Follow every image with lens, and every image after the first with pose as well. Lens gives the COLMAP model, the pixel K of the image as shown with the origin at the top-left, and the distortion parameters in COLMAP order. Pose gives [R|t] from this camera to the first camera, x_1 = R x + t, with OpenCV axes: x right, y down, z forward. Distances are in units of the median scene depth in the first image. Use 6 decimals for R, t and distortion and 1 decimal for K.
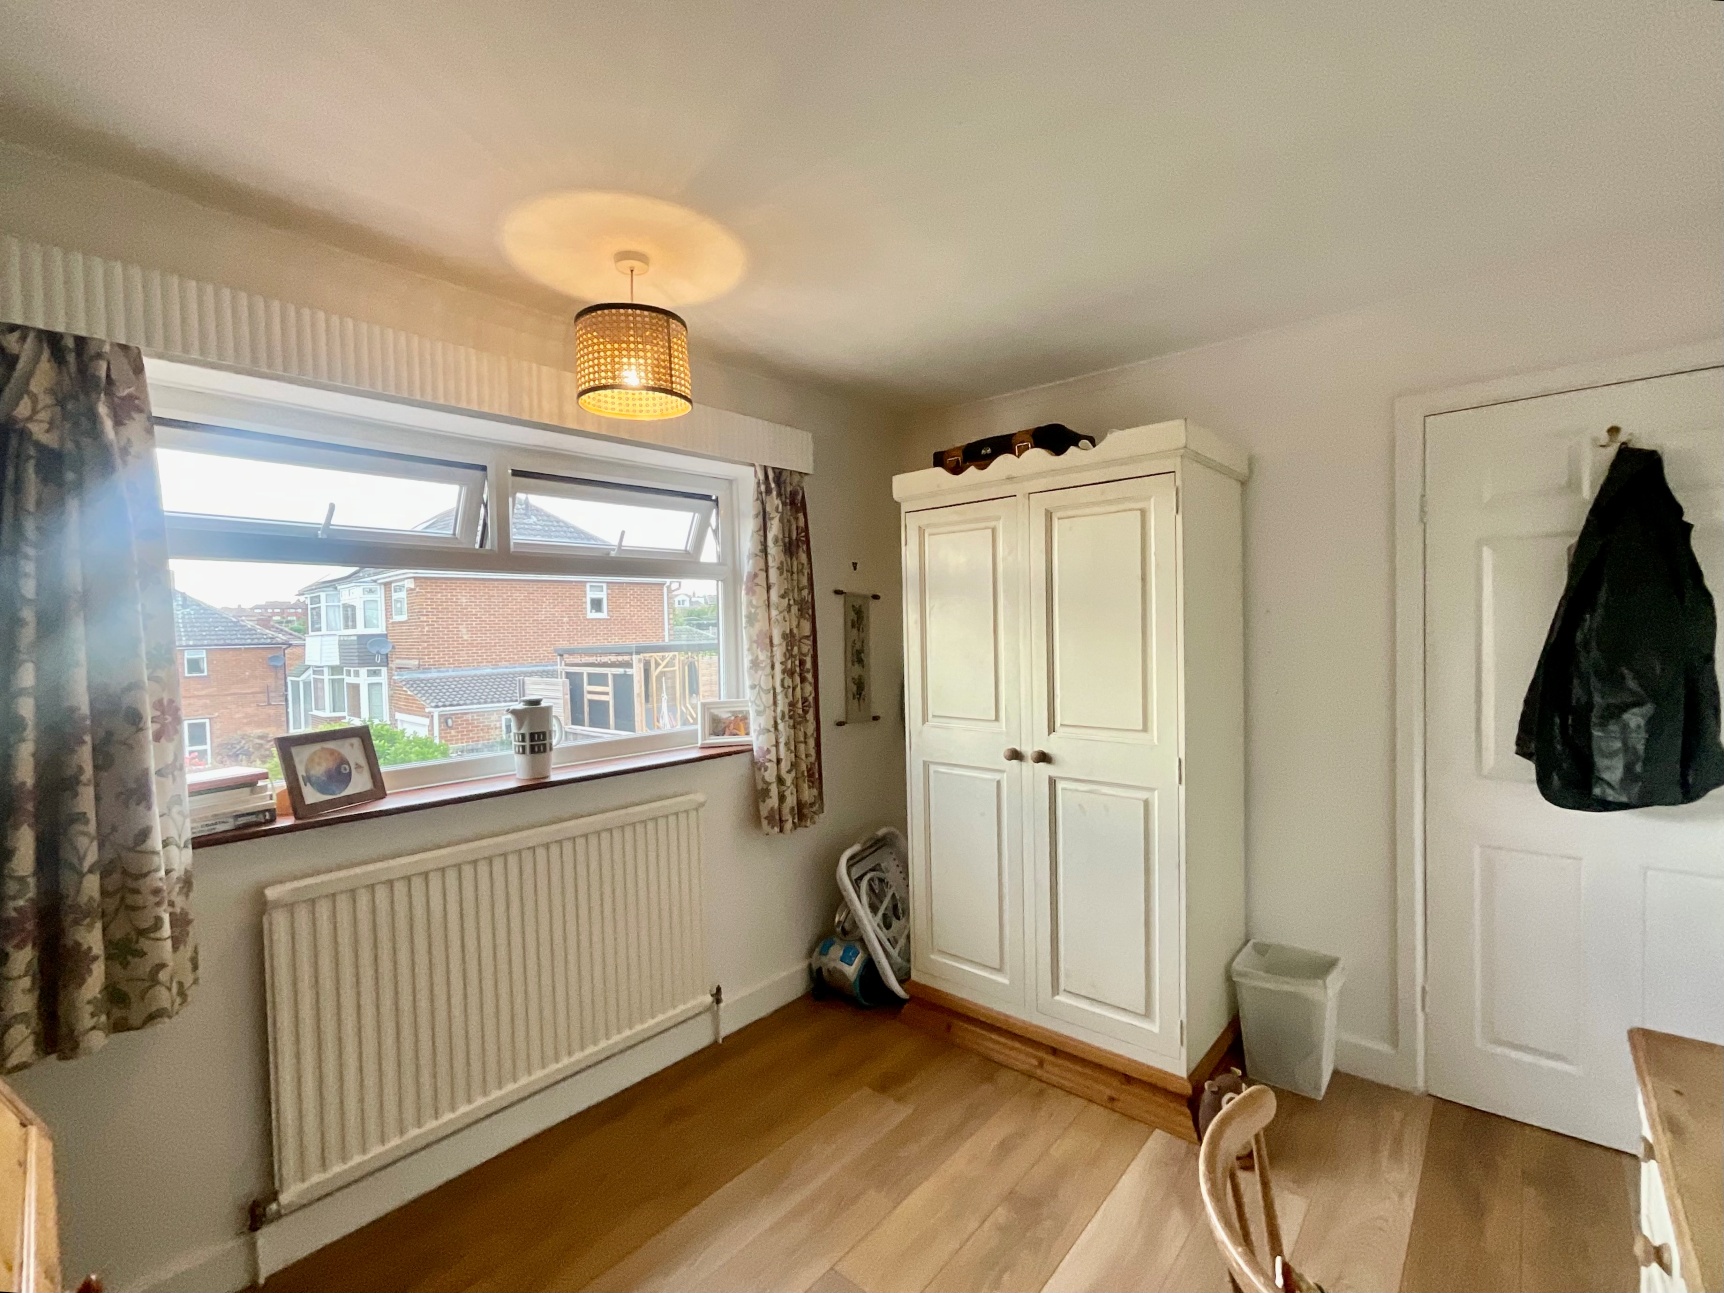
lens RADIAL K [[782.1, 0, 865.6], [0, 782.1, 650.9], [0, 0, 1]] dist [0.002899, 0.000926]
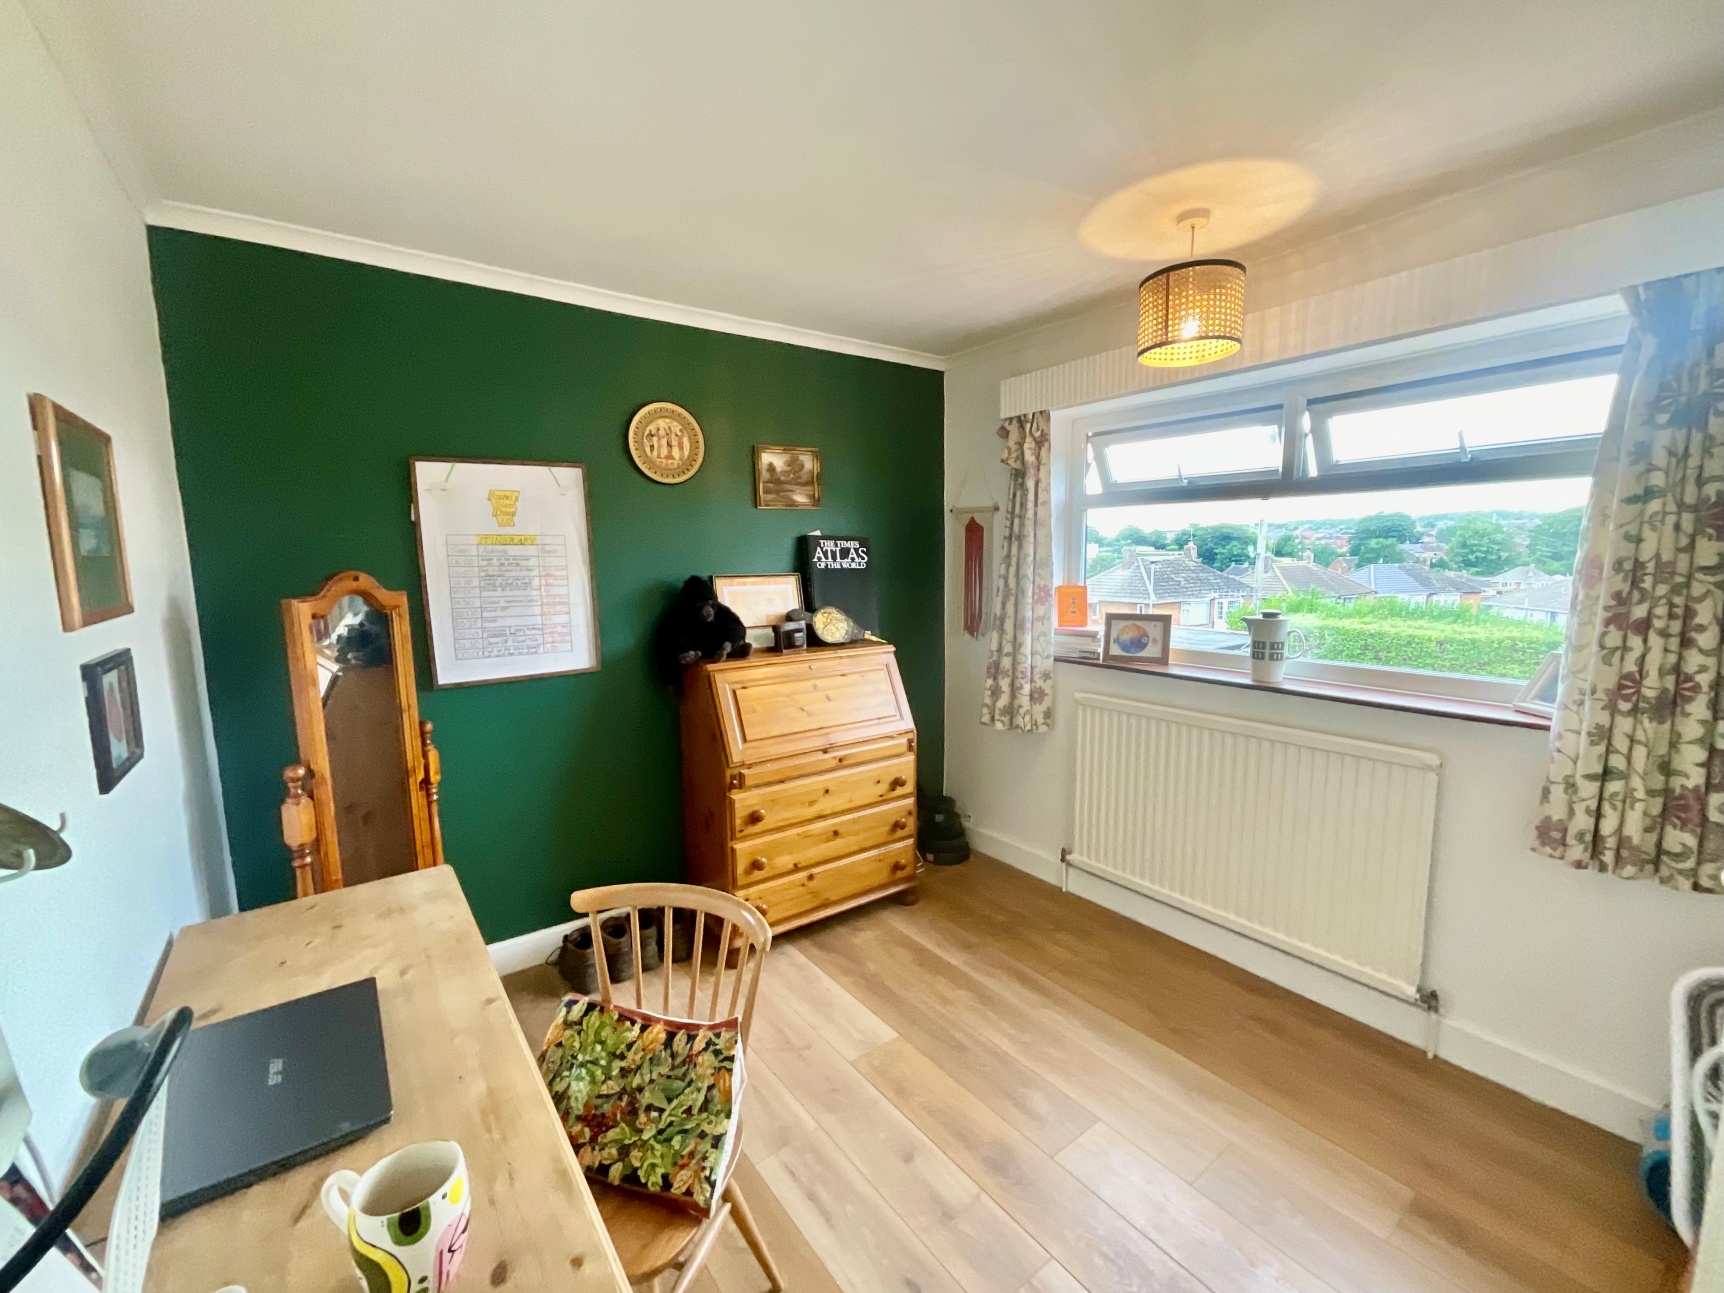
lens RADIAL K [[756.5, 0, 864.7], [0, 756.5, 650.4], [0, 0, 1]] dist [-0.001144, 0.011064]
pose [[-0.228451, 0.152374, -0.961557, 0.886837], [-0.009456, 0.987282, 0.158697, -0.060172], [0.973510, 0.045347, -0.224105, 0.781824]]
